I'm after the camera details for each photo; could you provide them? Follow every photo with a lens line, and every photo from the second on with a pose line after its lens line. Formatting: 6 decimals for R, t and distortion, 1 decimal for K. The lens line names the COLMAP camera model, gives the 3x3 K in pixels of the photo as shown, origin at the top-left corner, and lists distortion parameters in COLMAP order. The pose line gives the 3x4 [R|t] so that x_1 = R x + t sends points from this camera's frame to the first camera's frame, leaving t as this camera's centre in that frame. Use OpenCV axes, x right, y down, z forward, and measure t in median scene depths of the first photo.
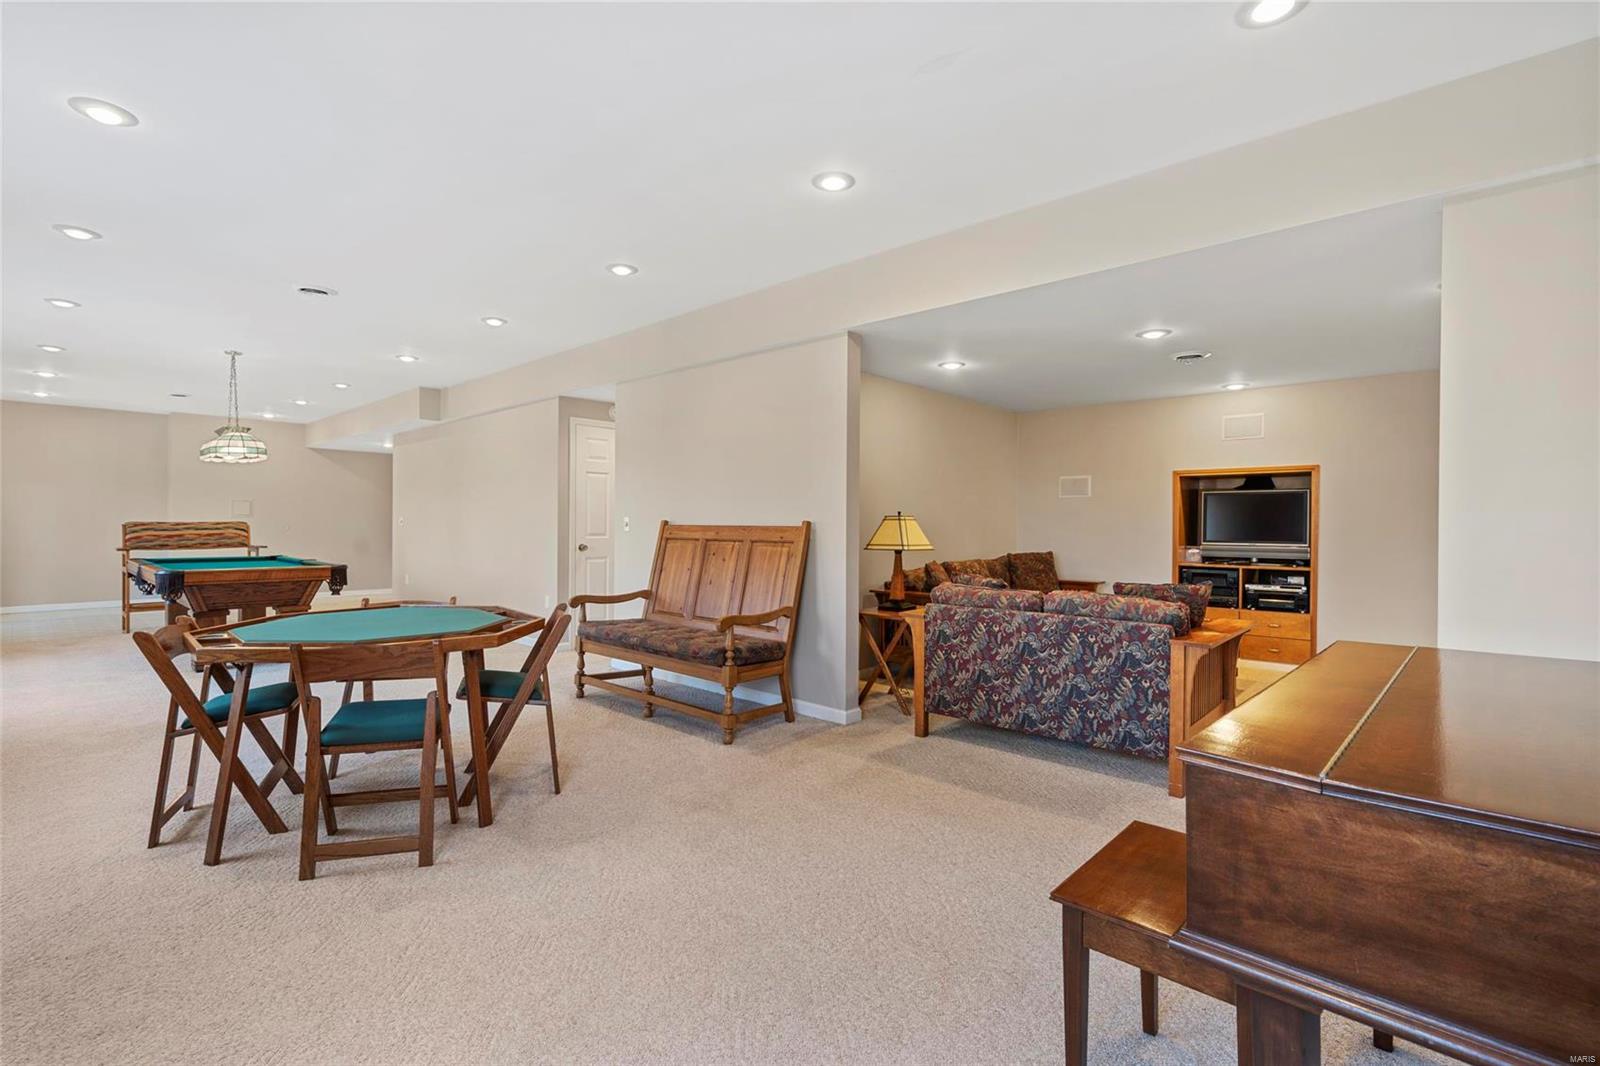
lens RADIAL K [[729.8, 0, 801.5], [0, 729.8, 530.8], [0, 0, 1]] dist [0.000338, -0.000223]
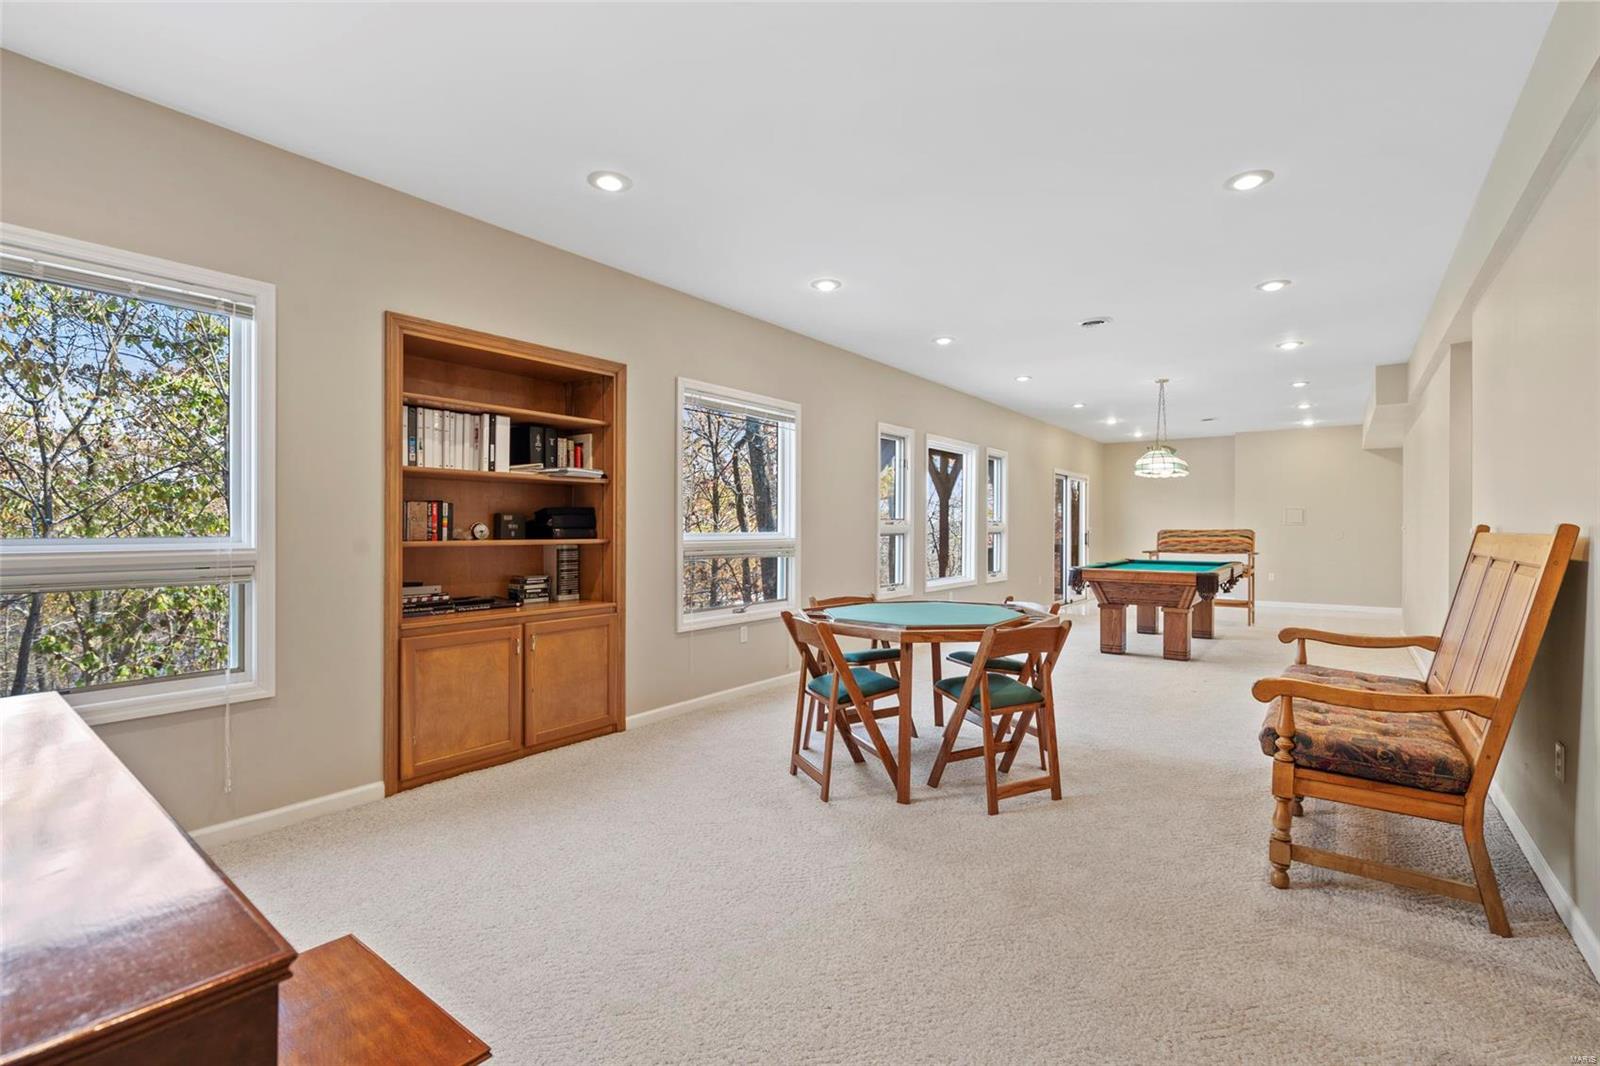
lens RADIAL K [[729.8, 0, 801.5], [0, 729.8, 530.8], [0, 0, 1]] dist [0.000338, -0.000223]
pose [[0.082909, -0.004099, -0.996549, 0.655272], [-0.006421, 0.999969, -0.004648, -0.003023], [0.996536, 0.006784, 0.082880, 0.746640]]
